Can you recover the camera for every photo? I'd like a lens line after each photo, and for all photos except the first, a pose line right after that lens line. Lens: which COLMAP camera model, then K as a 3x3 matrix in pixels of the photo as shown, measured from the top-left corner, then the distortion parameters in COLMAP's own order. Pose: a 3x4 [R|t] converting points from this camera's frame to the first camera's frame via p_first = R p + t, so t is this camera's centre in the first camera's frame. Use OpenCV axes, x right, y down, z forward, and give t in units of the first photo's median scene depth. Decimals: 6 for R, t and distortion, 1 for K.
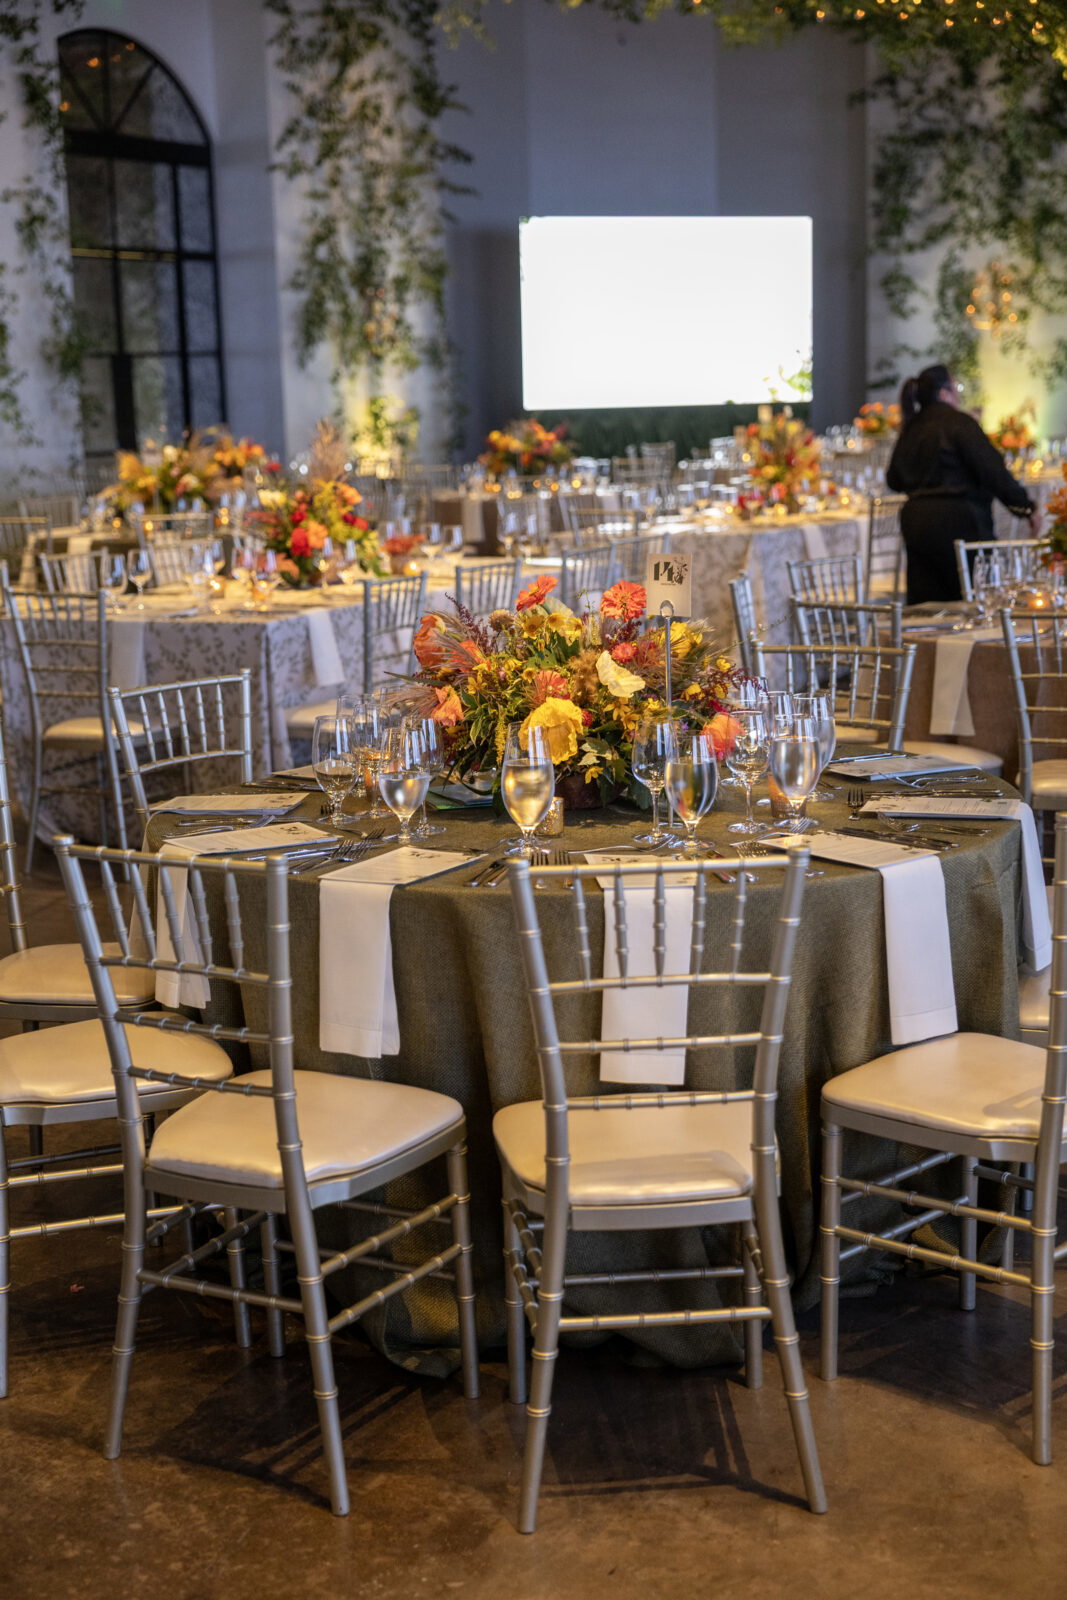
lens RADIAL K [[2359.1, 0, 543.2], [0, 2359.1, 798.7], [0, 0, 1]] dist [0.009918, 0.000000]
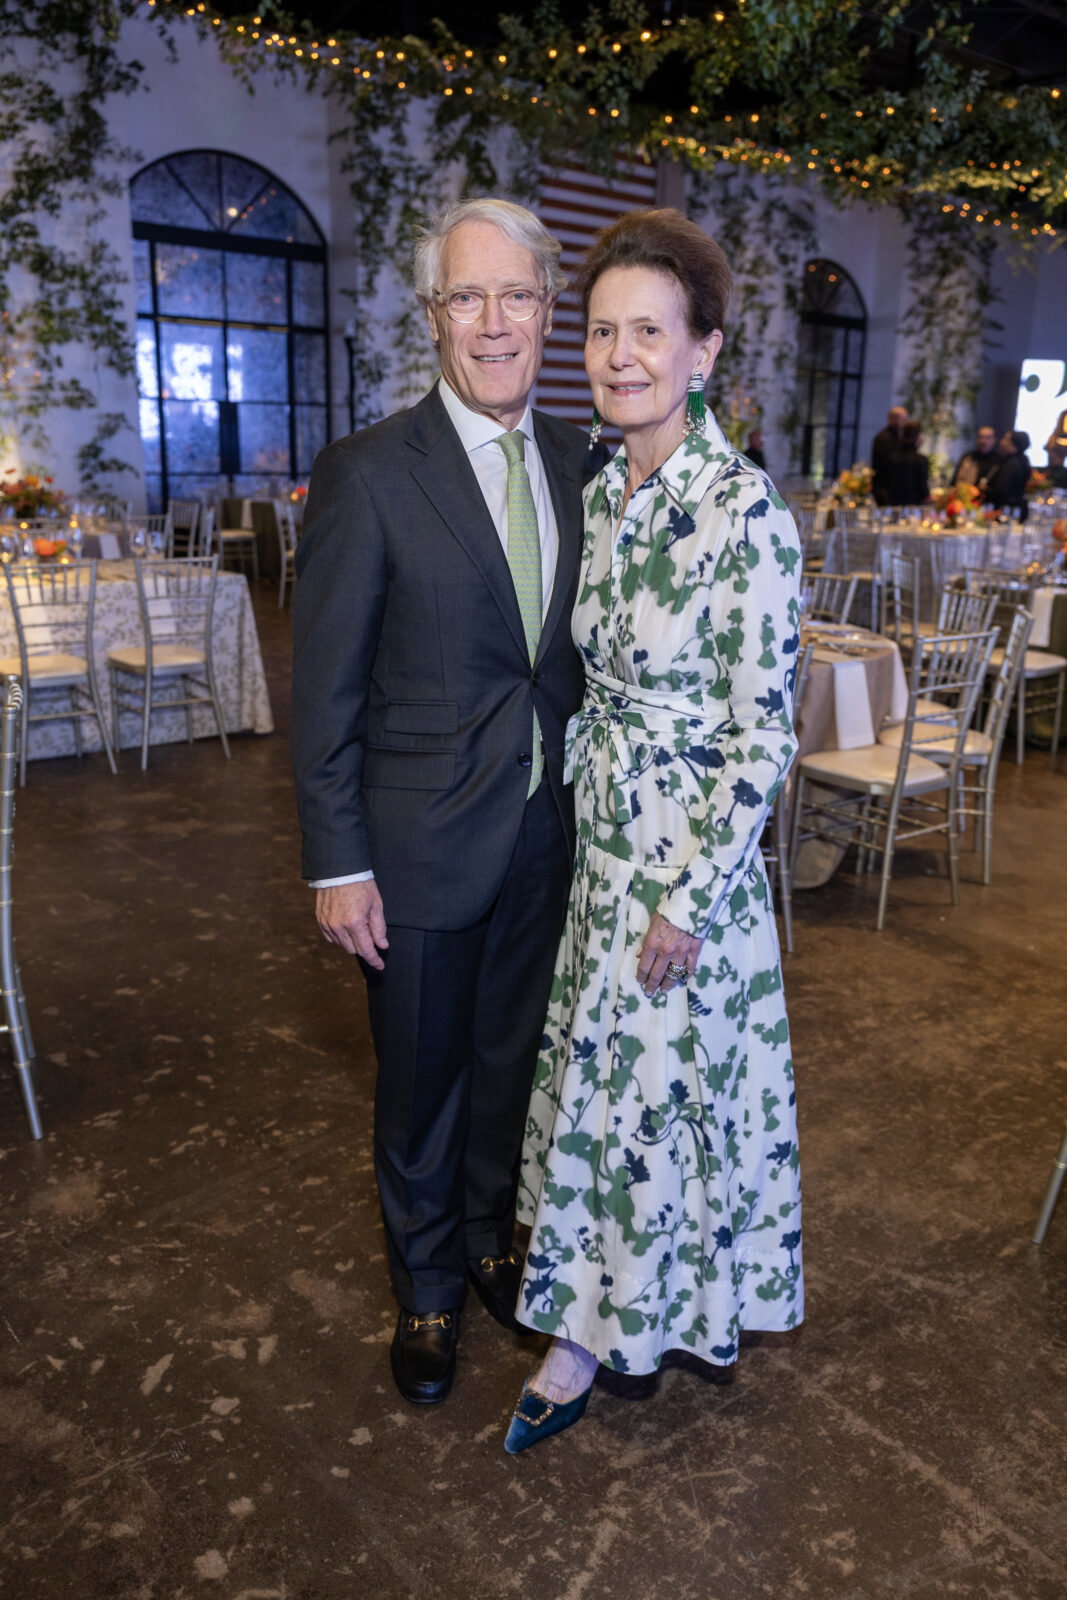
lens RADIAL K [[1283.1, 0, 525.7], [0, 1283.1, 796.2], [0, 0, 1]] dist [0.007087, 0.000503]
pose [[0.941445, 0.139839, -0.306799, -0.022594], [-0.109741, 0.987477, 0.113342, 0.025877], [0.318807, -0.073037, 0.945001, -0.129497]]
